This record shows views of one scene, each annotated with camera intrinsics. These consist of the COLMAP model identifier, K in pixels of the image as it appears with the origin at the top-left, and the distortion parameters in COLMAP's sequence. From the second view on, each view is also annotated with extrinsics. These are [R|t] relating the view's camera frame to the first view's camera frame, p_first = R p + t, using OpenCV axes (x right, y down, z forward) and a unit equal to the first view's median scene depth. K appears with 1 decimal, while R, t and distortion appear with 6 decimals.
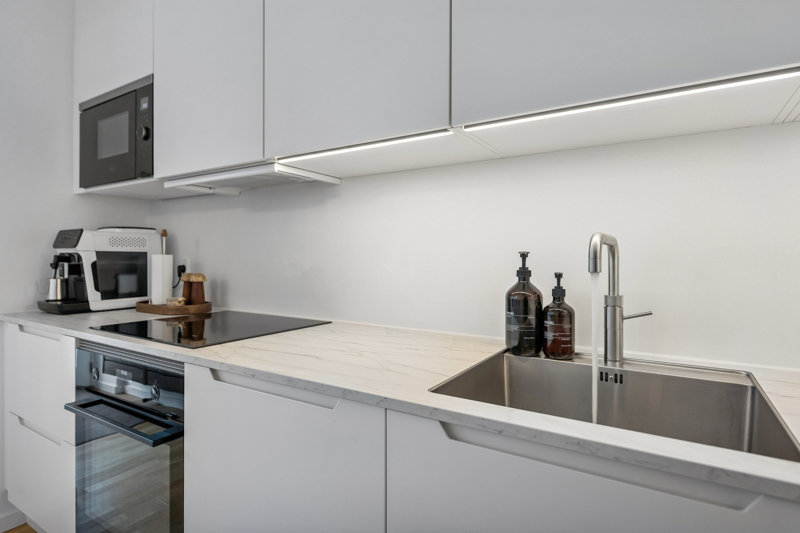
lens RADIAL K [[433.2, 0, 400.3], [0, 433.2, 267.4], [0, 0, 1]] dist [0.006541, 0.000711]
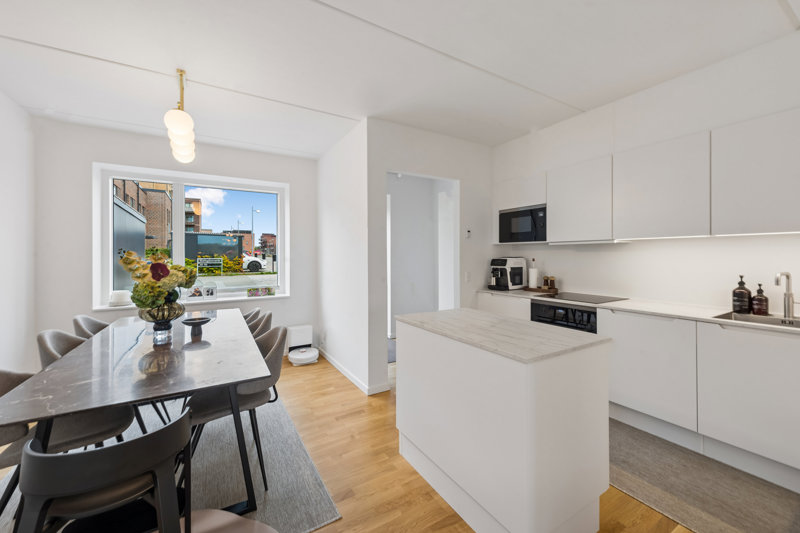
lens RADIAL K [[314.8, 0, 400.5], [0, 314.8, 258.1], [0, 0, 1]] dist [-0.002379, -0.000386]
pose [[0.888325, -0.002576, -0.459207, -0.700446], [-0.004221, 0.999896, -0.013775, -0.107567], [0.459195, 0.014175, 0.888222, -1.701979]]
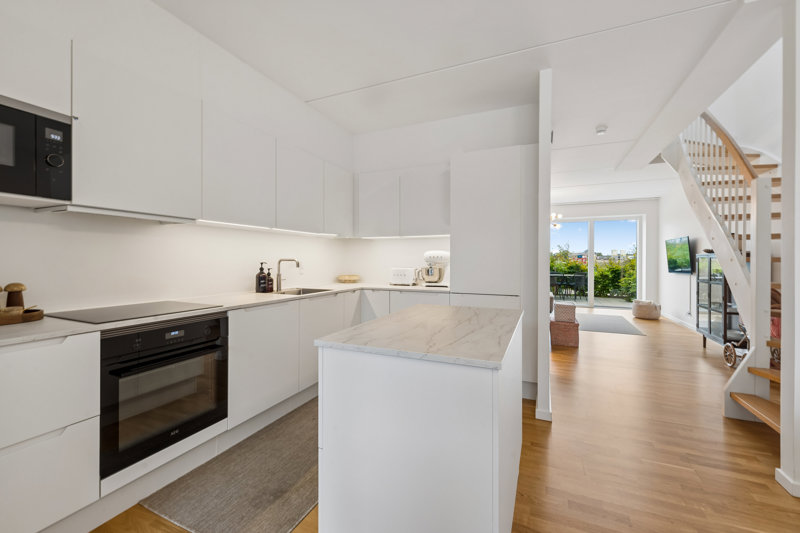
lens RADIAL K [[333.2, 0, 396.7], [0, 333.2, 260.5], [0, 0, 1]] dist [0.002401, 0.000413]
pose [[-0.139956, -0.007197, 0.990132, -2.390973], [0.007005, 0.999941, 0.008258, -0.066124], [-0.990133, 0.008091, -0.139897, 0.340400]]
